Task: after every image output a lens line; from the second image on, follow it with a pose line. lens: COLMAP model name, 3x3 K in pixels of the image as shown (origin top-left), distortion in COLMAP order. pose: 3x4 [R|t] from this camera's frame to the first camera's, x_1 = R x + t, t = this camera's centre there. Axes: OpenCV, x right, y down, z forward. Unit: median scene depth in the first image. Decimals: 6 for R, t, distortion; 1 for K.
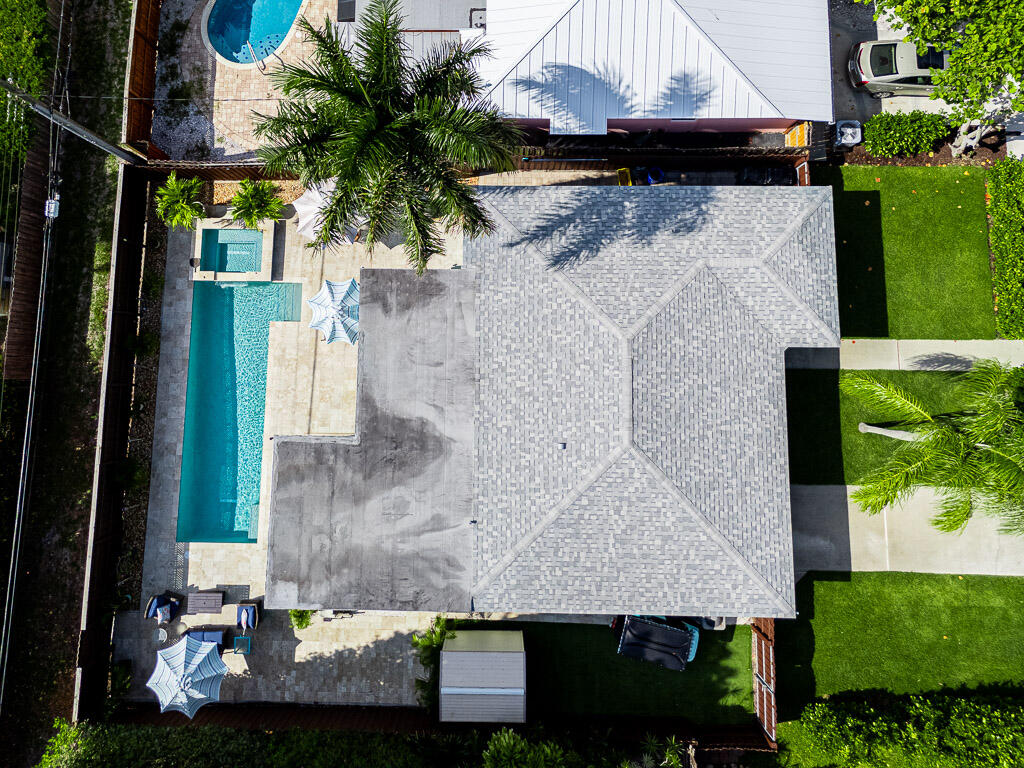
lens RADIAL K [[760.0, 0, 499.3], [0, 760.0, 291.6], [0, 0, 1]] dist [0.043798, -0.034622]
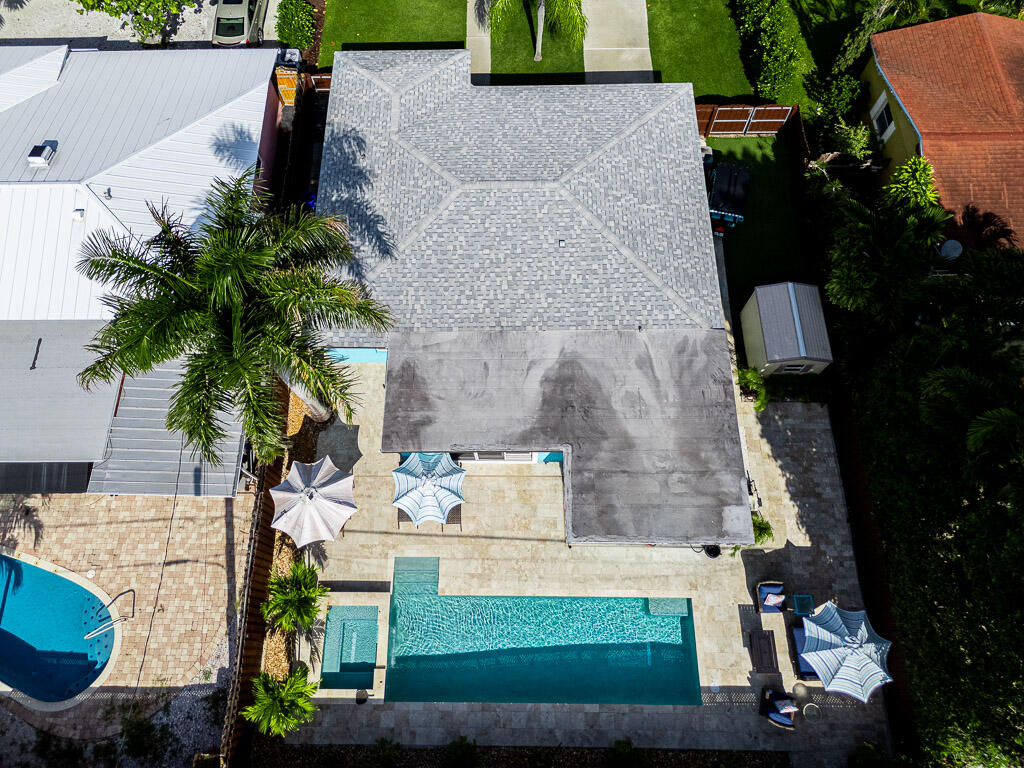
lens RADIAL K [[760.0, 0, 517.2], [0, 760.0, 337.6], [0, 0, 1]] dist [0.043798, -0.034622]
pose [[-0.017147, -0.895325, 0.445084, -0.464007], [0.994848, 0.029207, 0.097079, 0.038774], [-0.099917, 0.444455, 0.890211, 0.113503]]
